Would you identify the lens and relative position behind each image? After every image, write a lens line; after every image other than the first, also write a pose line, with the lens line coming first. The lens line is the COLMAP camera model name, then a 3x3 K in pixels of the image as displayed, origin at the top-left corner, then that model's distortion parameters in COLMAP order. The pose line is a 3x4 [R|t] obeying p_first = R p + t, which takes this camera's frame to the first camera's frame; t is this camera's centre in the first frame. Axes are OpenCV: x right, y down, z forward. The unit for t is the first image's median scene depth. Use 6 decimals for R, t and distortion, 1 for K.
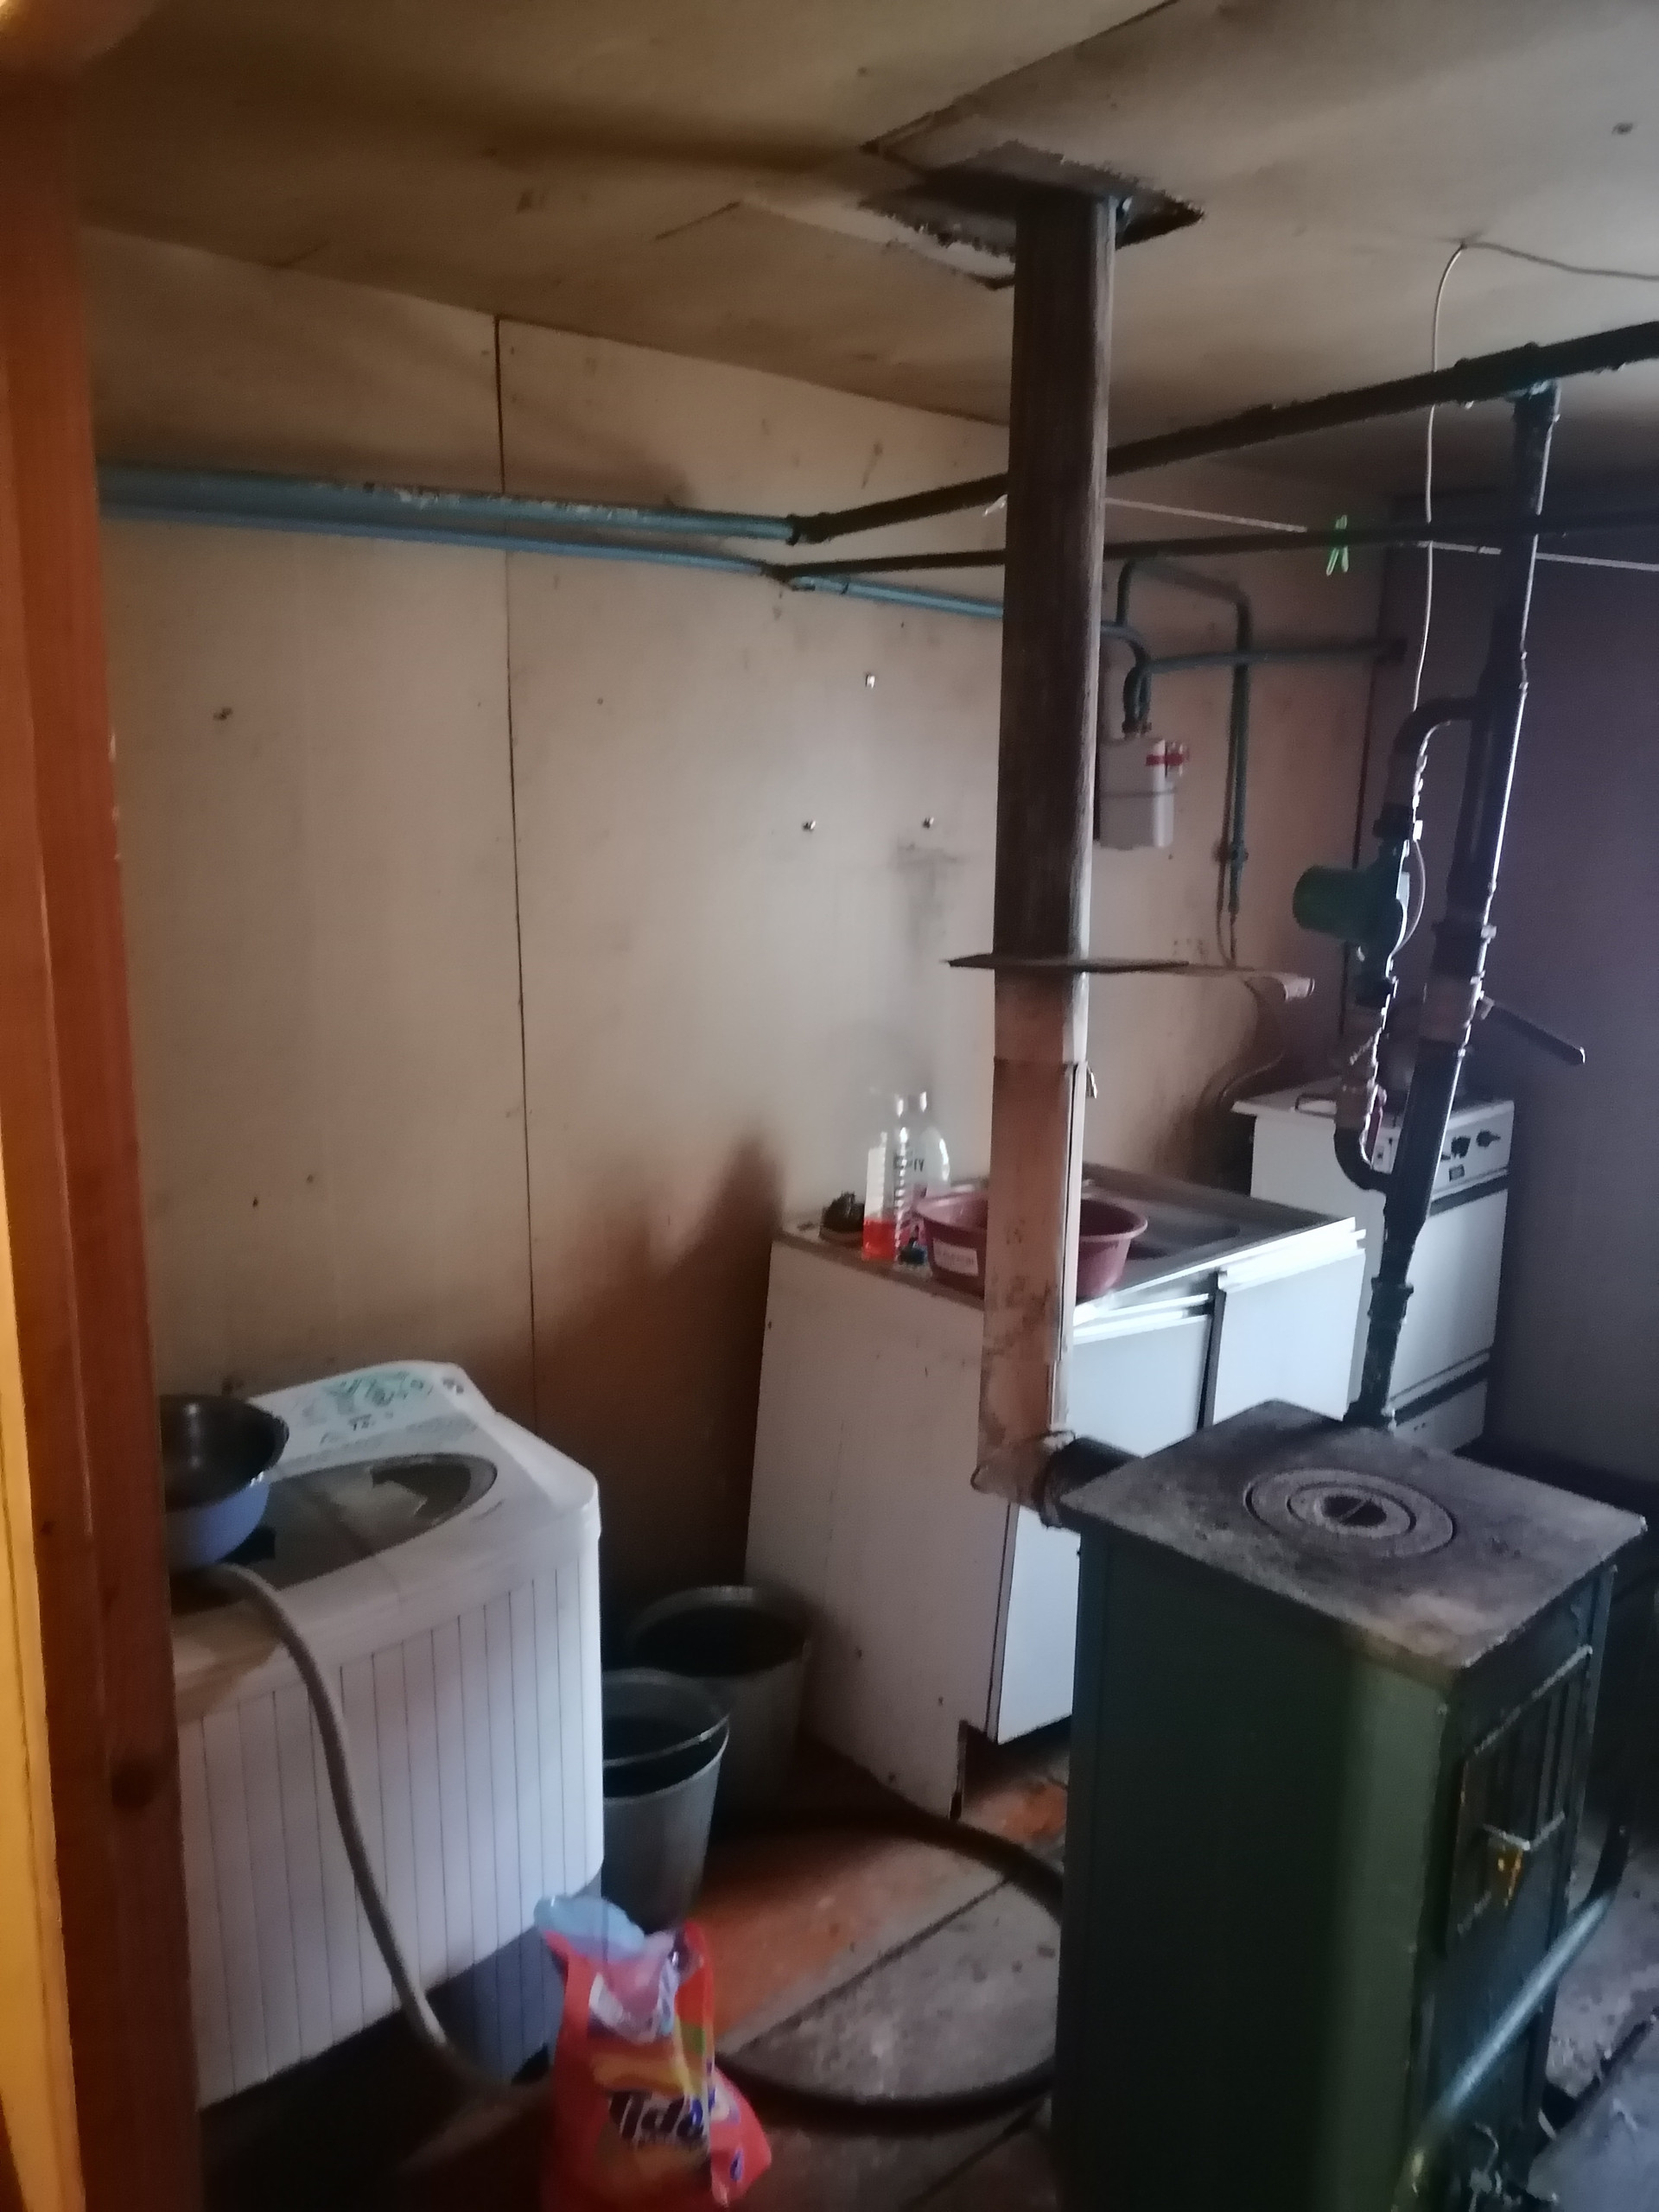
lens RADIAL K [[1661.8, 0, 823.4], [0, 1661.8, 1095.3], [0, 0, 1]] dist [0.028484, -0.015892]
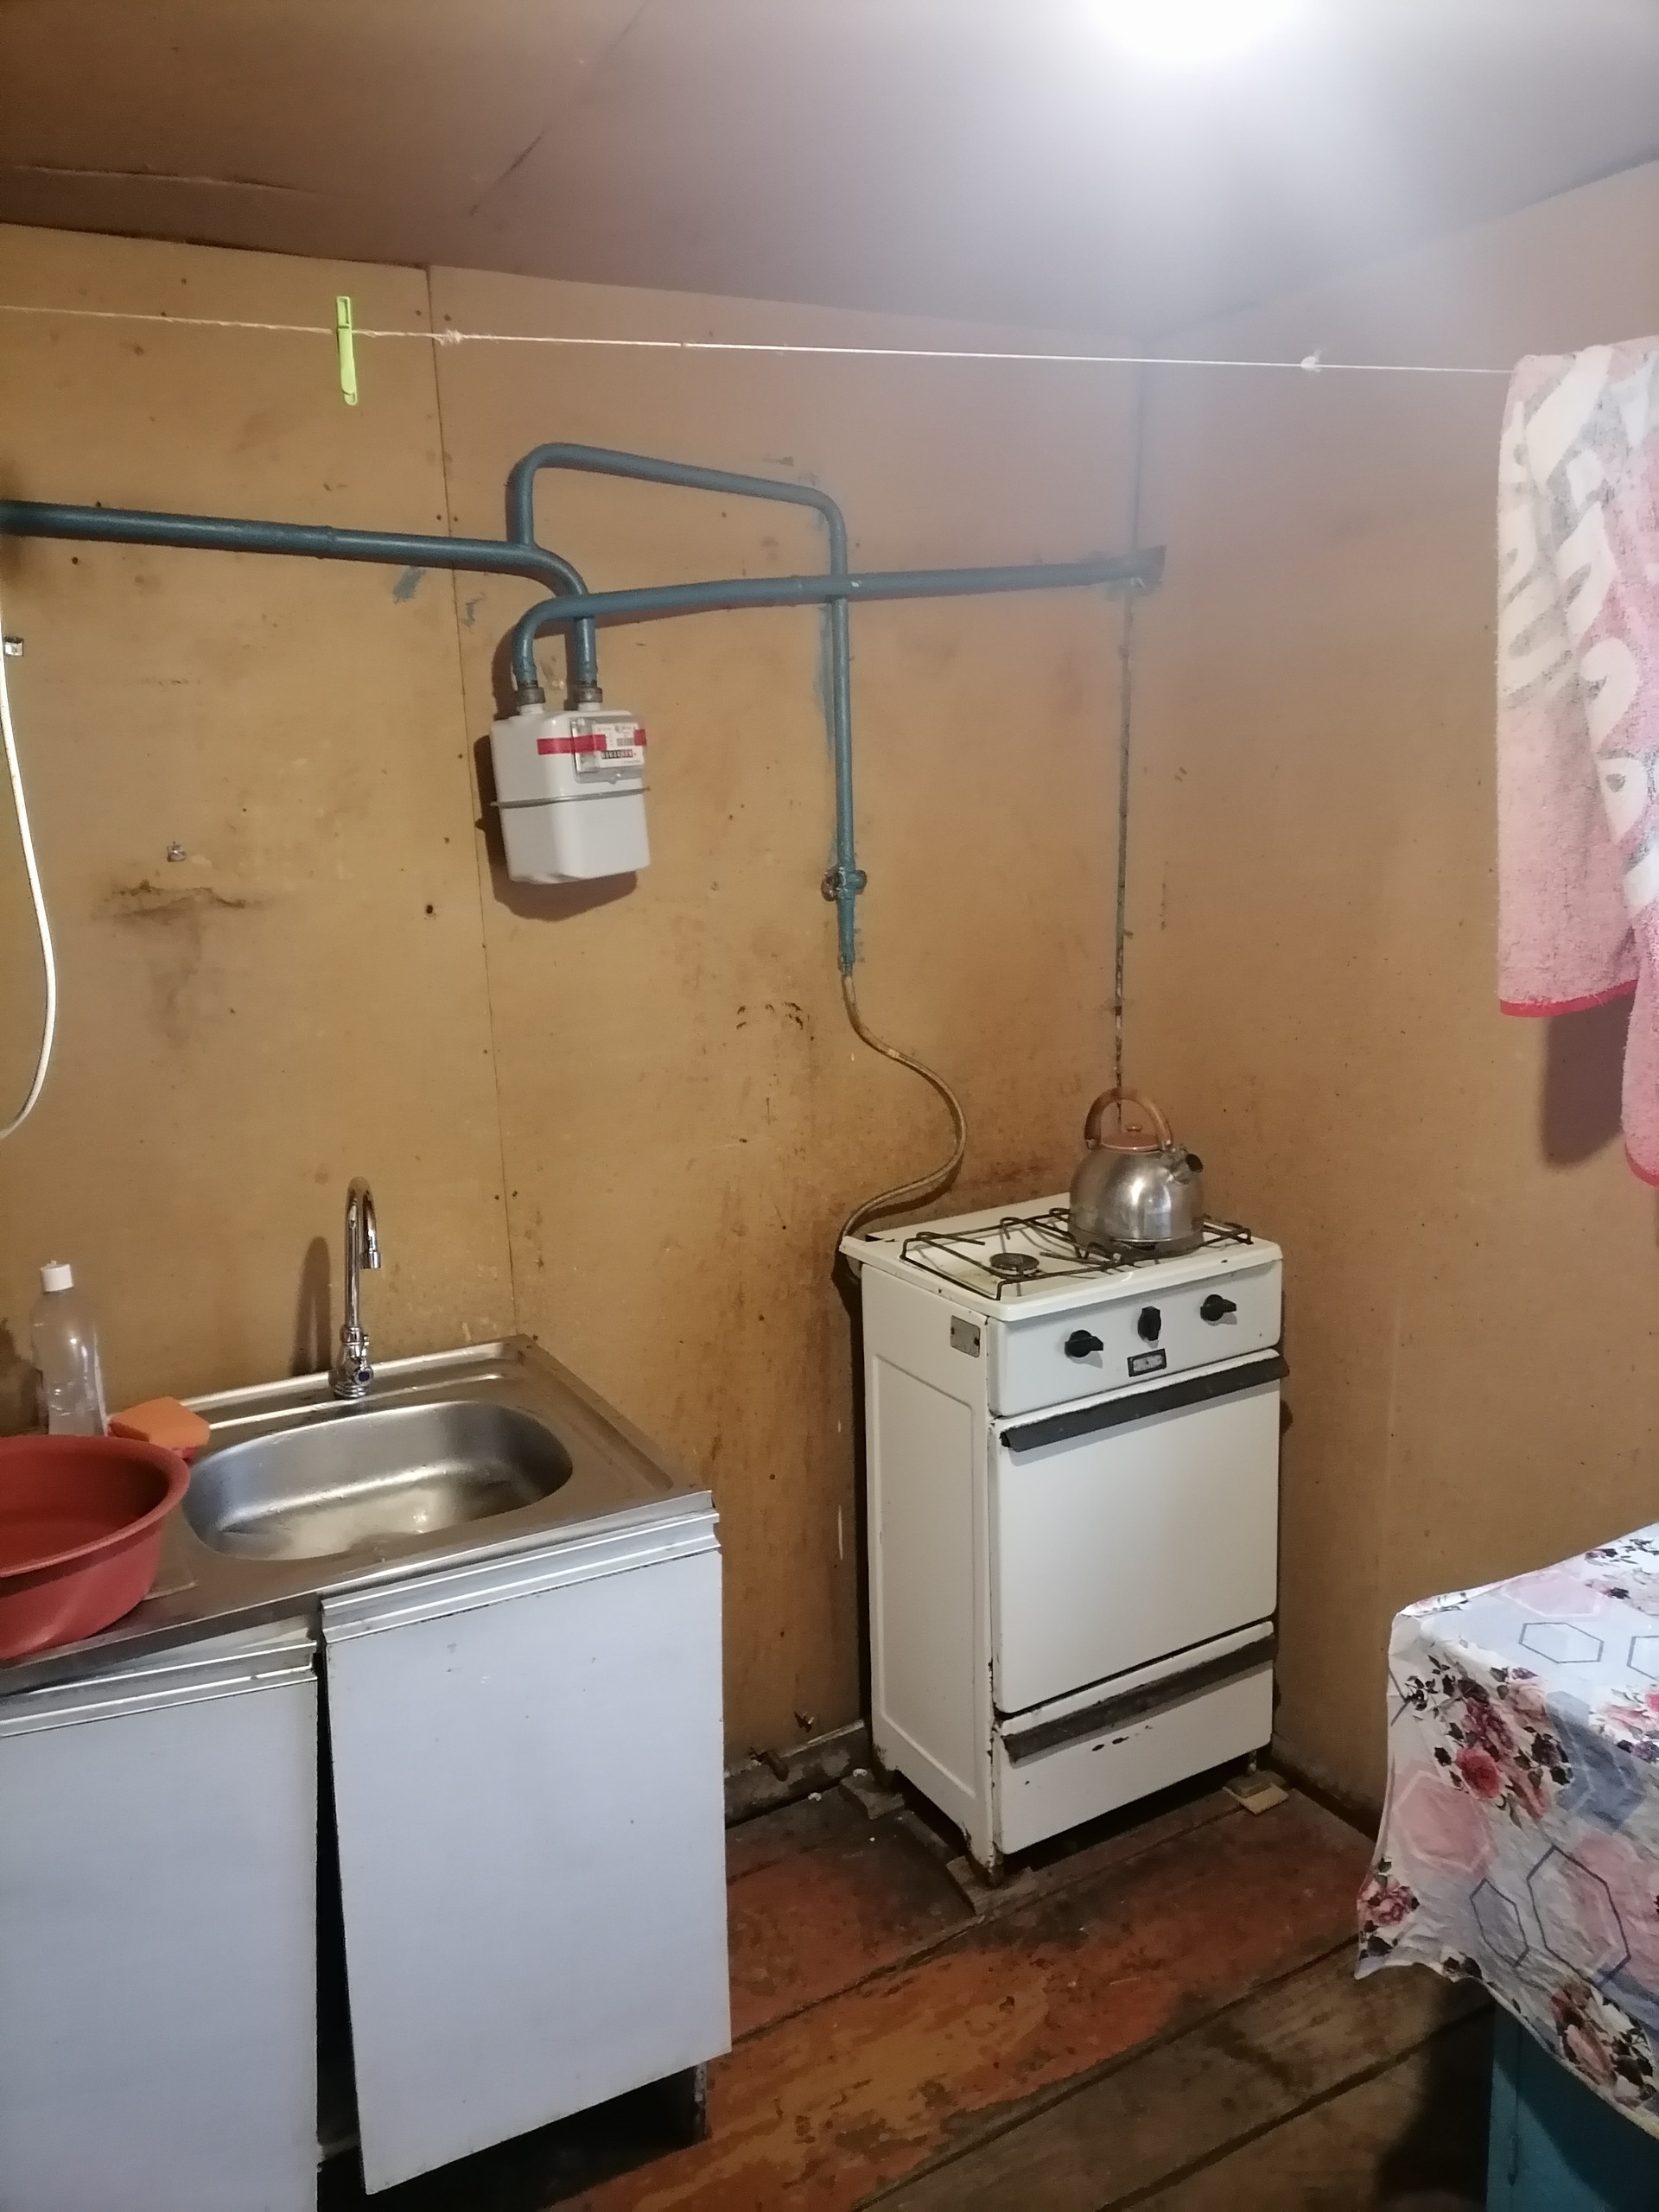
lens RADIAL K [[1661.8, 0, 831.0], [0, 1661.8, 1101.8], [0, 0, 1]] dist [0.028484, -0.015892]
pose [[0.974847, 0.006619, -0.222776, 0.399938], [-0.006412, 0.999978, 0.001651, -0.055067], [0.222782, -0.000181, 0.974868, 0.337810]]
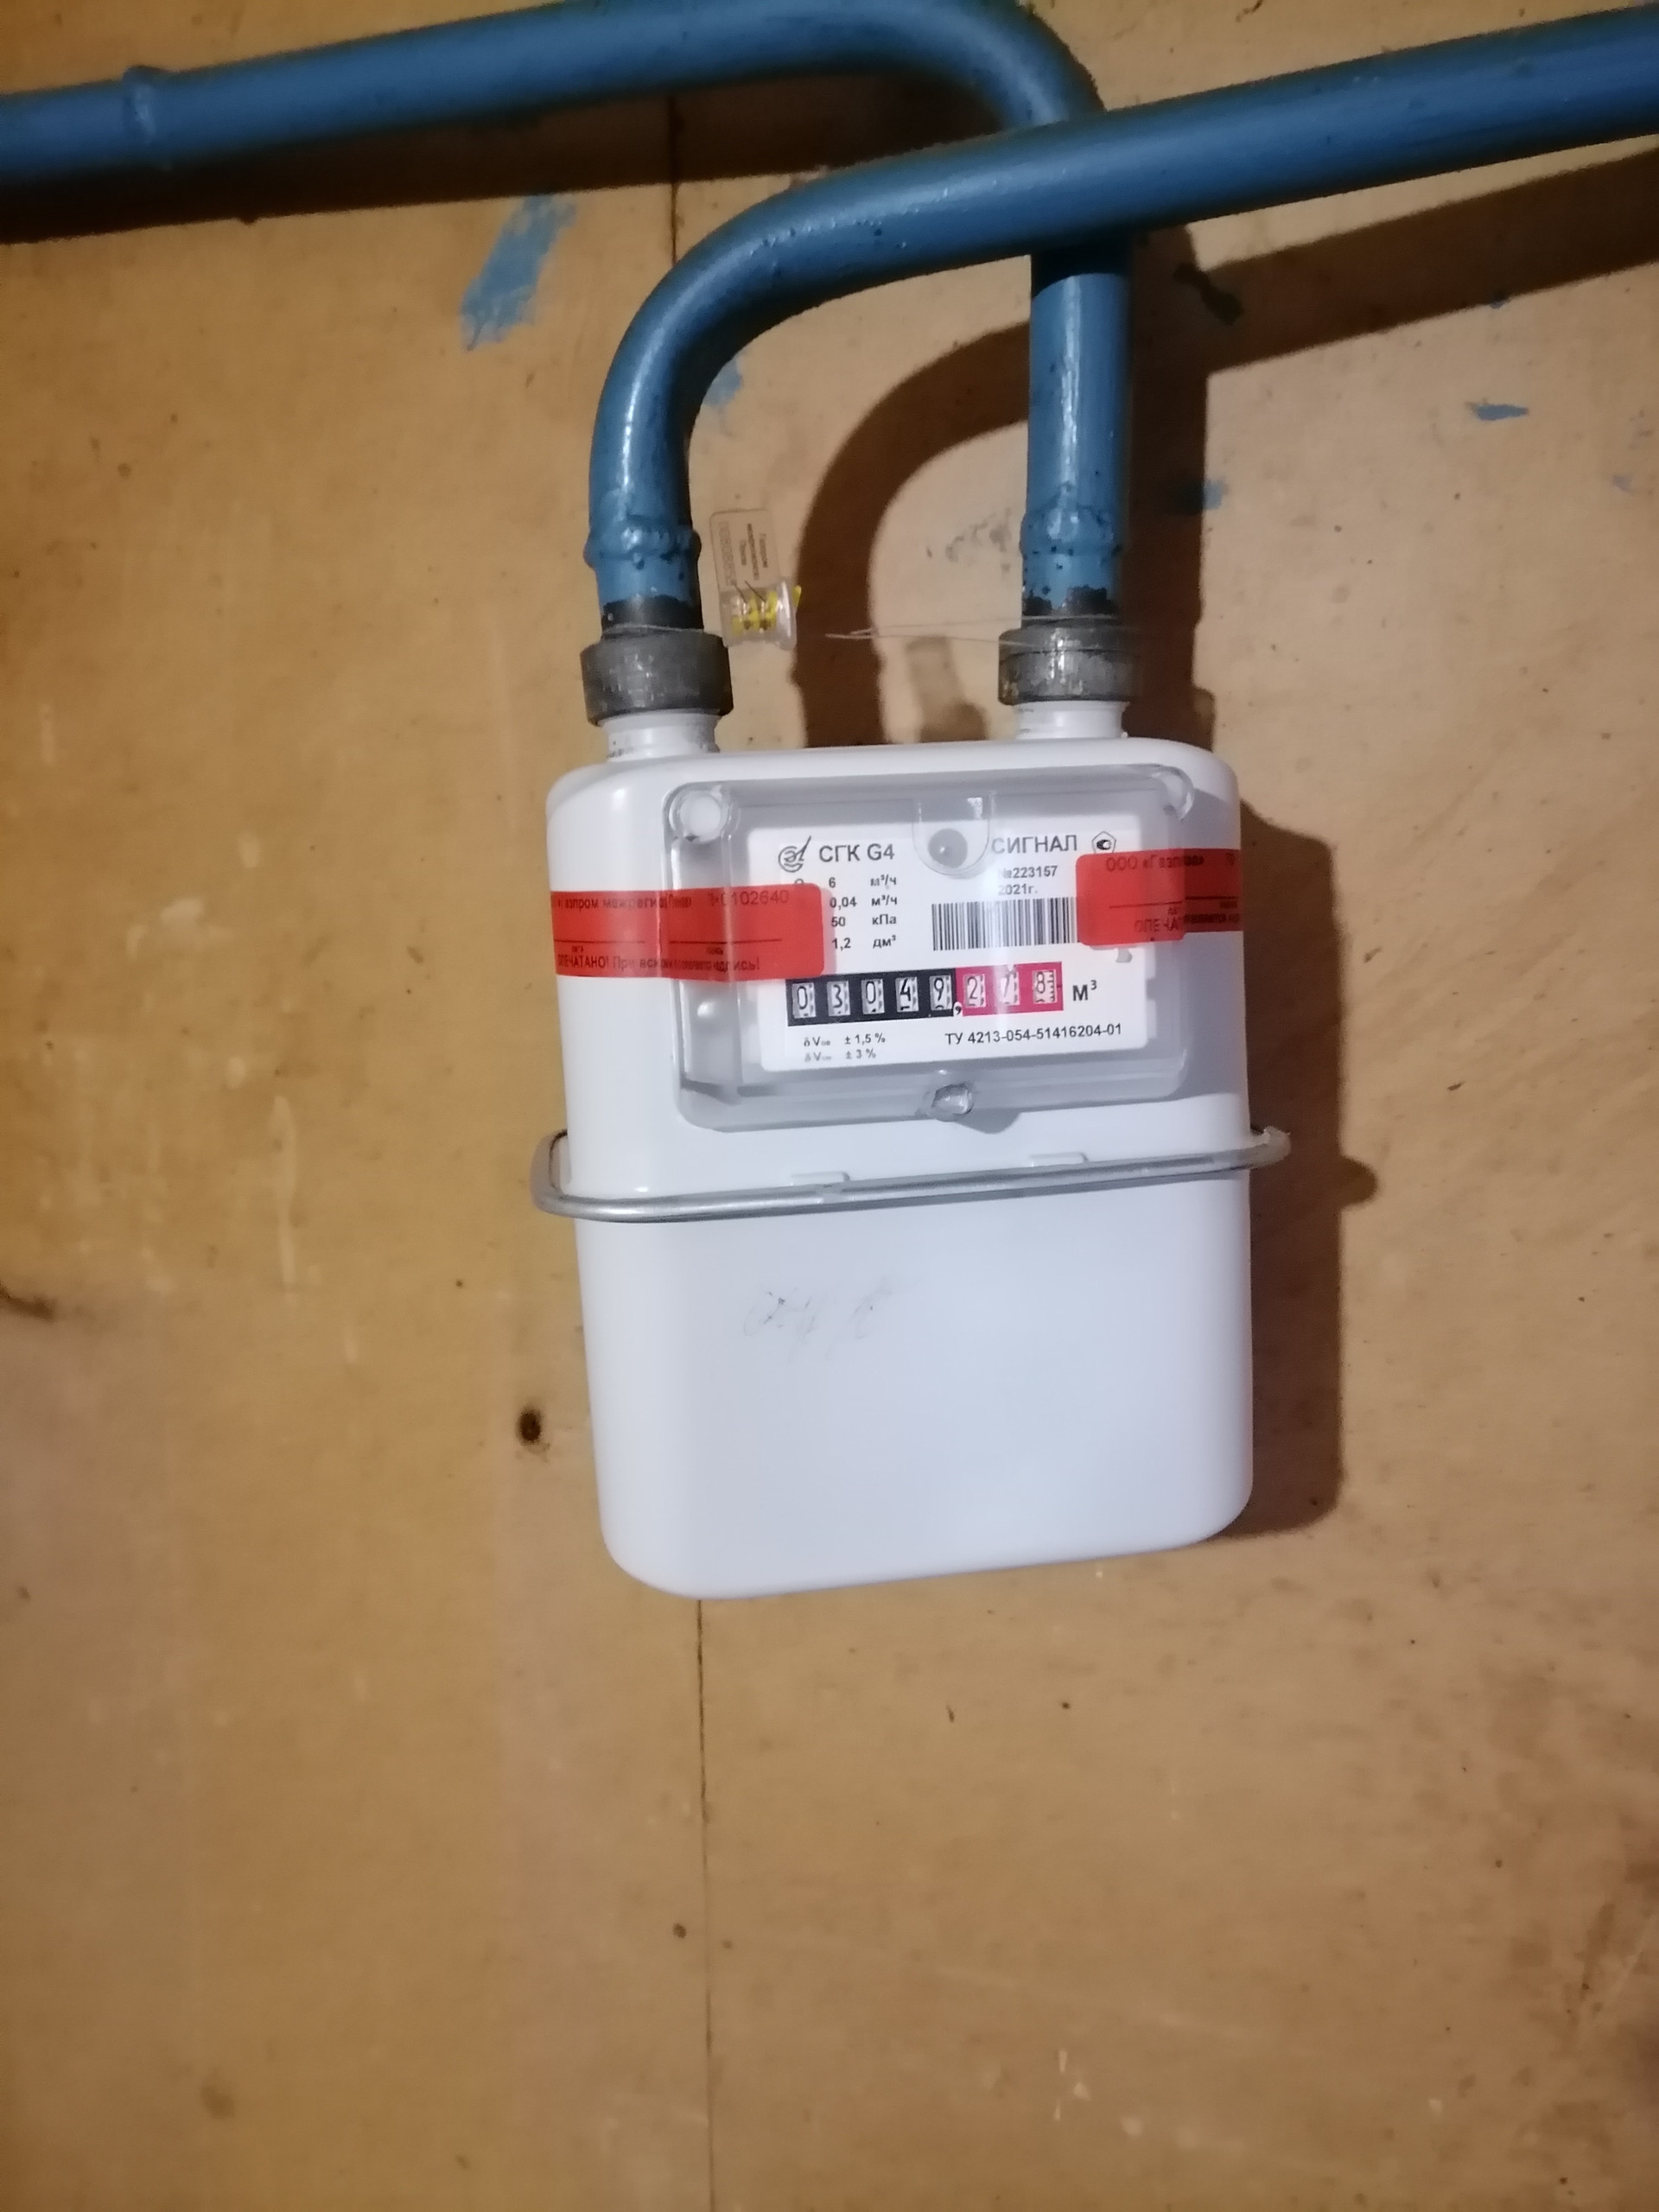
lens RADIAL K [[1661.8, 0, 831.6], [0, 1661.8, 1115.0], [0, 0, 1]] dist [0.028484, -0.015892]
pose [[0.464087, 0.152971, -0.872481, 0.283549], [-0.174039, 0.981523, 0.079514, -0.176795], [0.868524, 0.114945, 0.482135, 0.842214]]
